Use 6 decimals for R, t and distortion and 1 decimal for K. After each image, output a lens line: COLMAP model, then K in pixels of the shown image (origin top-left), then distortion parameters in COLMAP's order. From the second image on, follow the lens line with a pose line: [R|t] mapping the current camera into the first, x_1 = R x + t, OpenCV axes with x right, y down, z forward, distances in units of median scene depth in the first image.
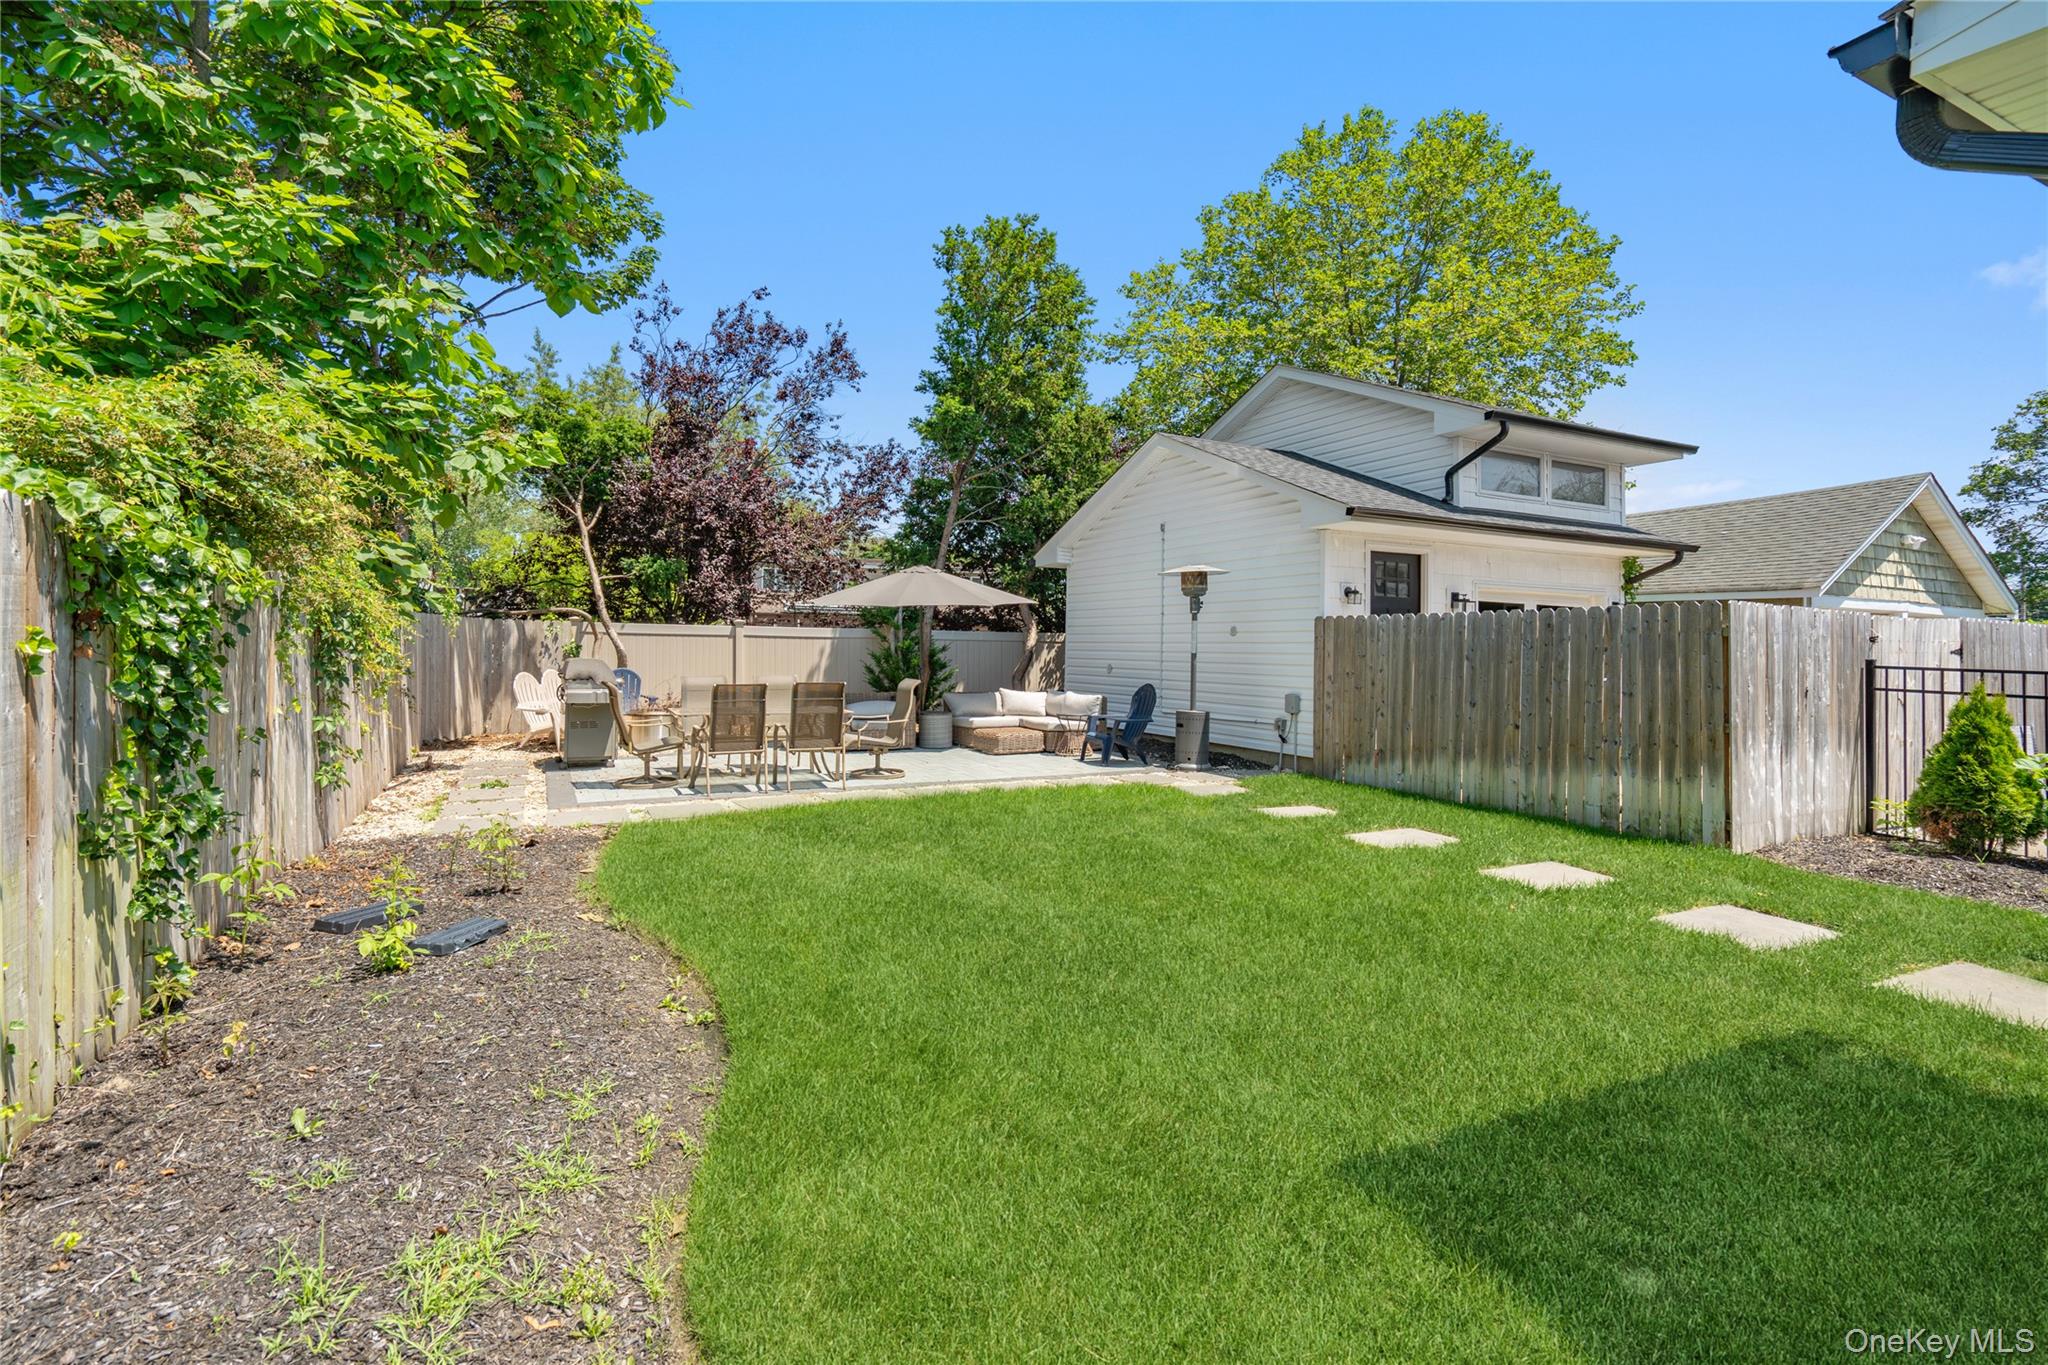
lens RADIAL K [[945.5, 0, 1010.4], [0, 945.5, 641.2], [0, 0, 1]] dist [-0.001373, -0.000020]
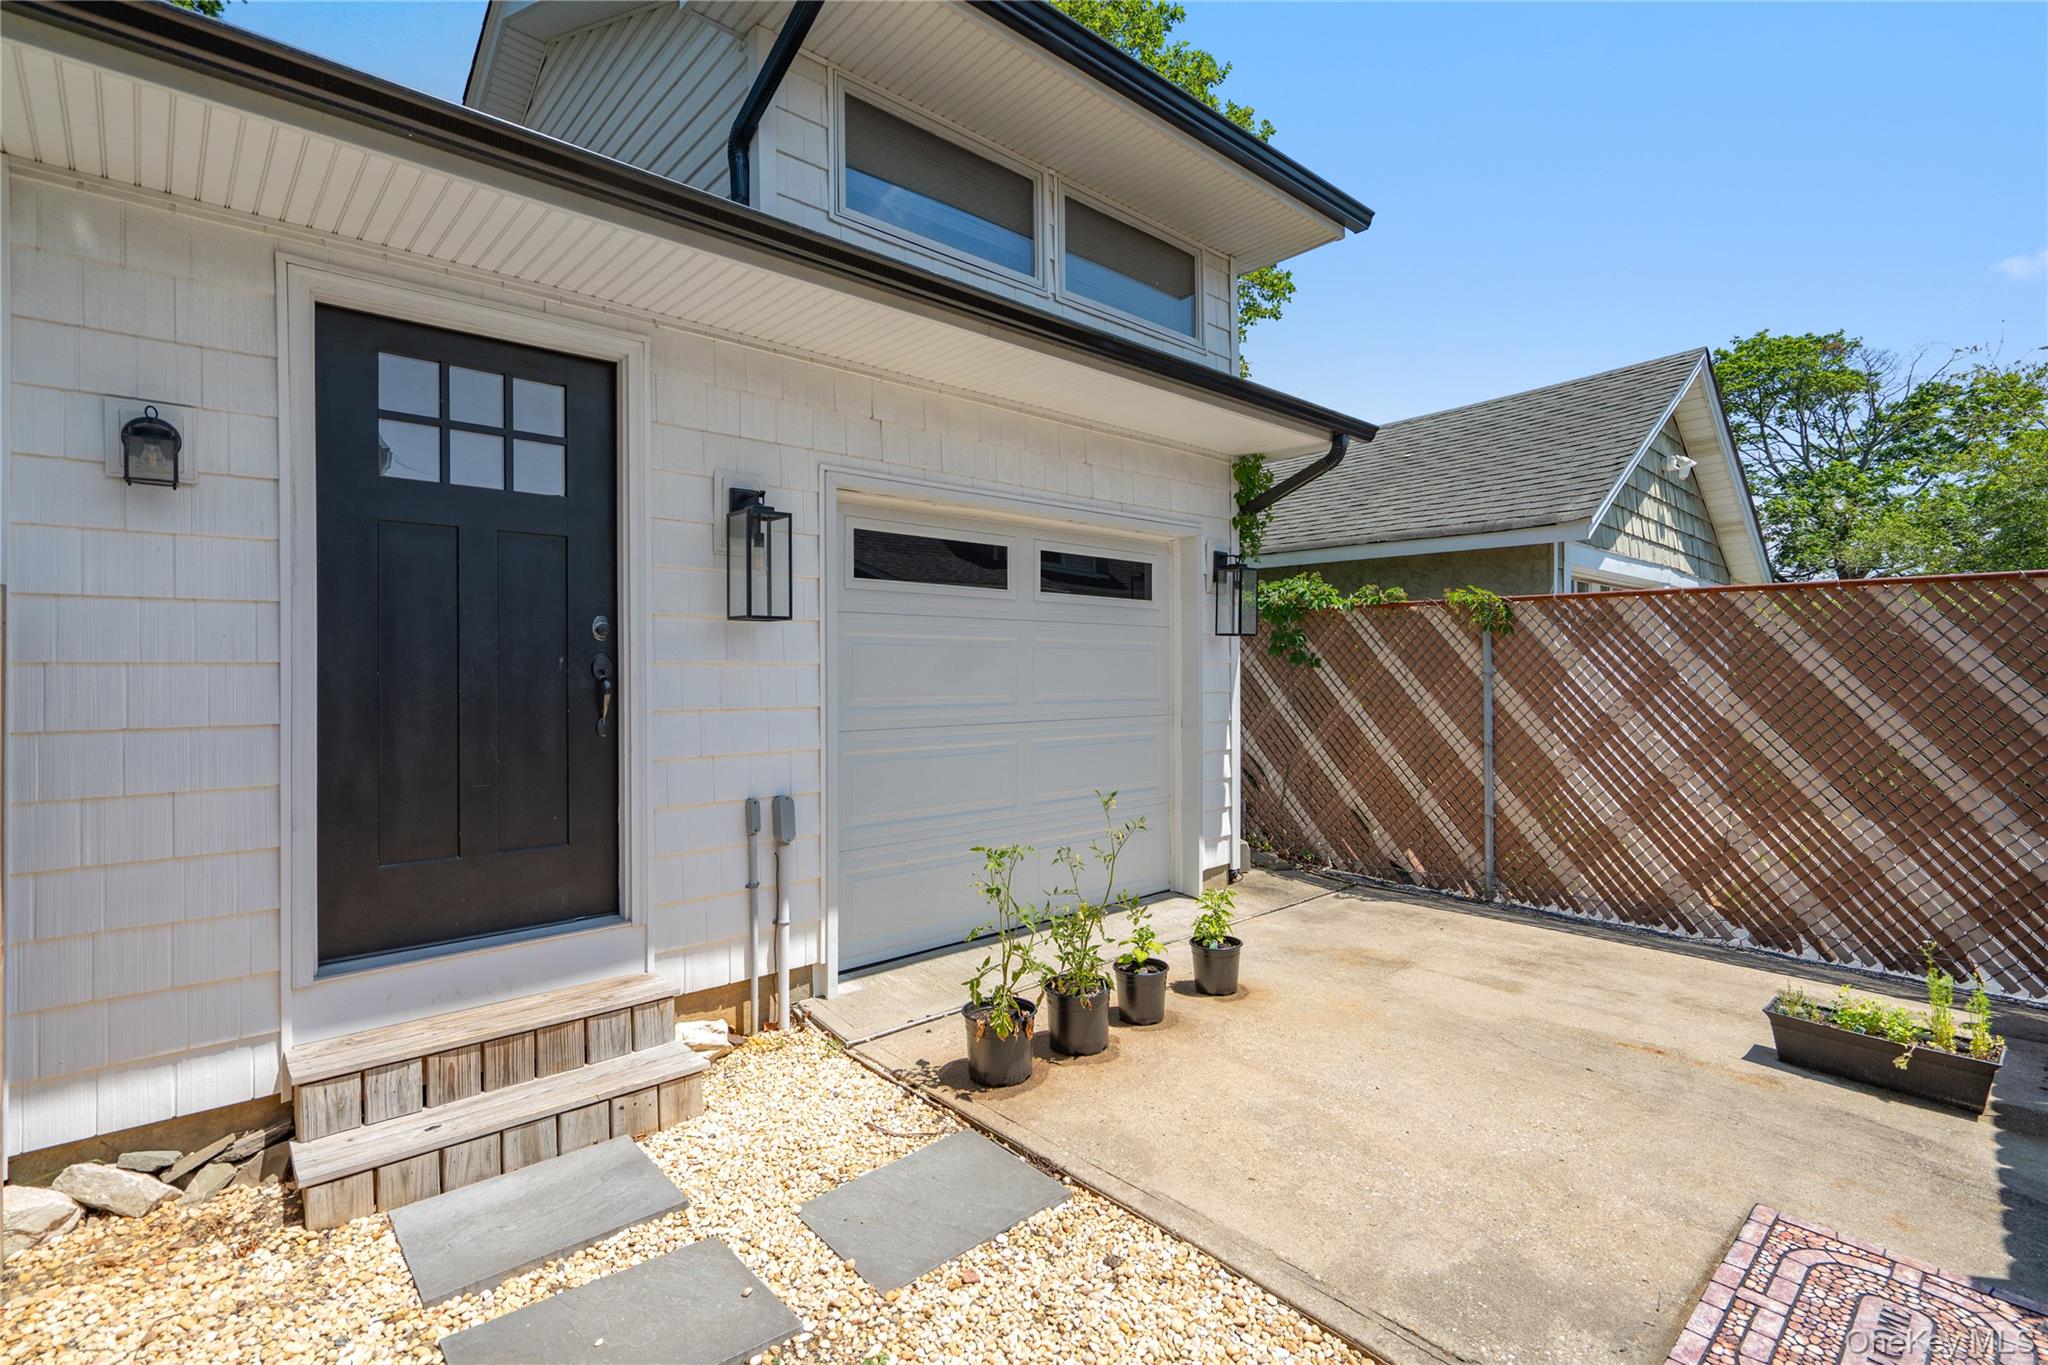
lens RADIAL K [[934.9, 0, 1027.4], [0, 934.9, 669.9], [0, 0, 1]] dist [-0.003066, -0.000057]
pose [[0.960134, -0.025815, 0.278347, 0.389783], [0.024465, 0.999666, 0.008324, 0.008865], [-0.278469, -0.001182, 0.960444, 0.545163]]
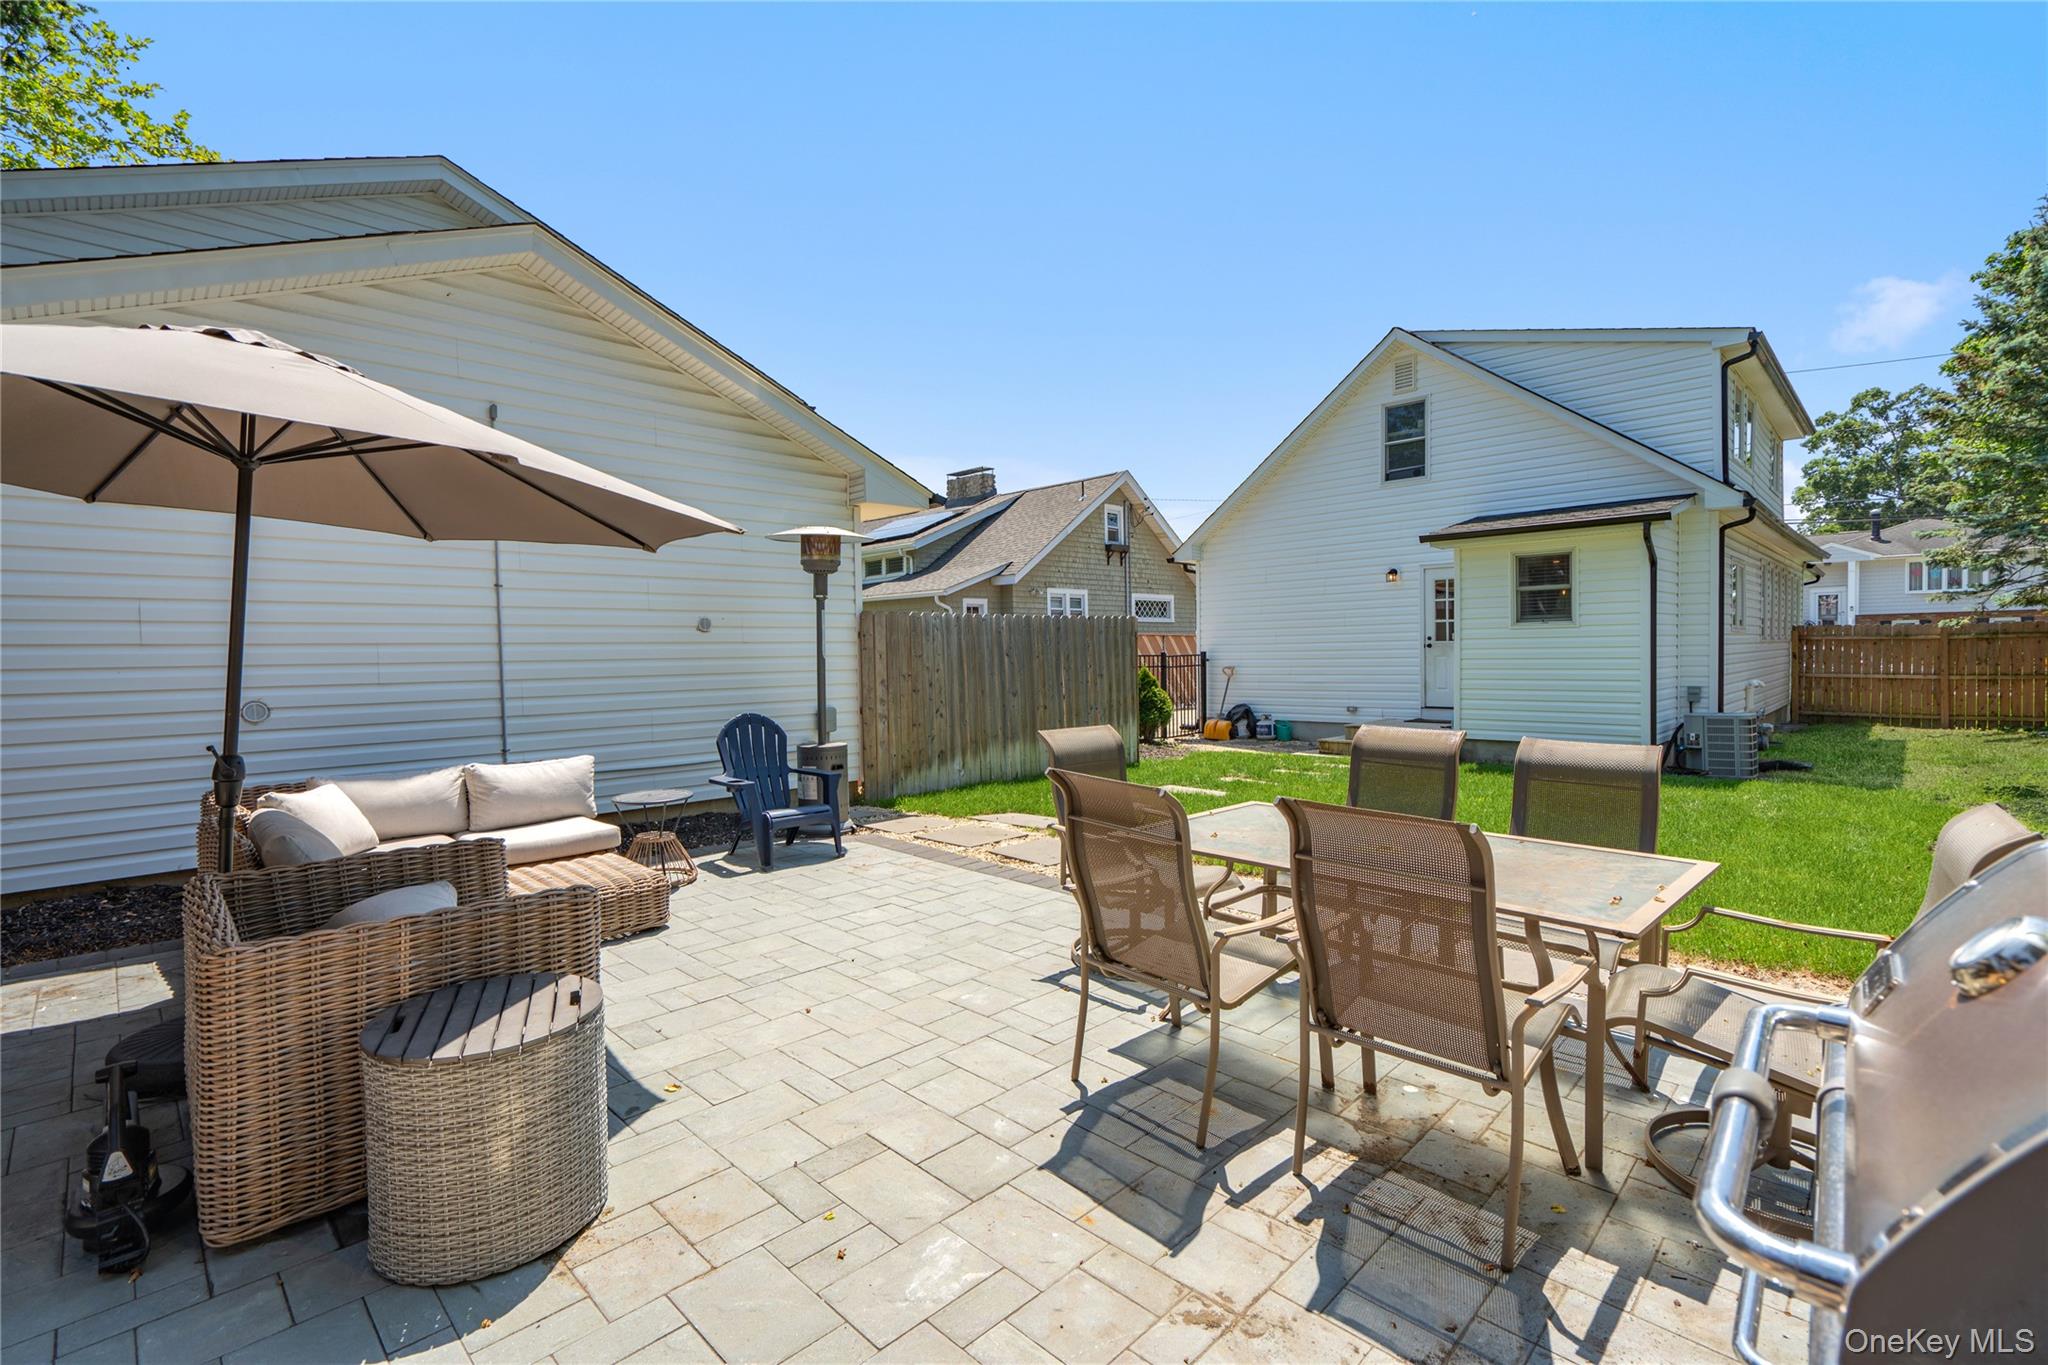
lens RADIAL K [[919.6, 0, 1024.0], [0, 919.6, 682.5], [0, 0, 1]] dist [-0.010282, 0.000775]
pose [[-0.322159, -0.044861, 0.945622, -0.374802], [0.000276, 0.998872, 0.047481, -0.000901], [-0.946686, 0.015558, -0.321783, 0.865467]]
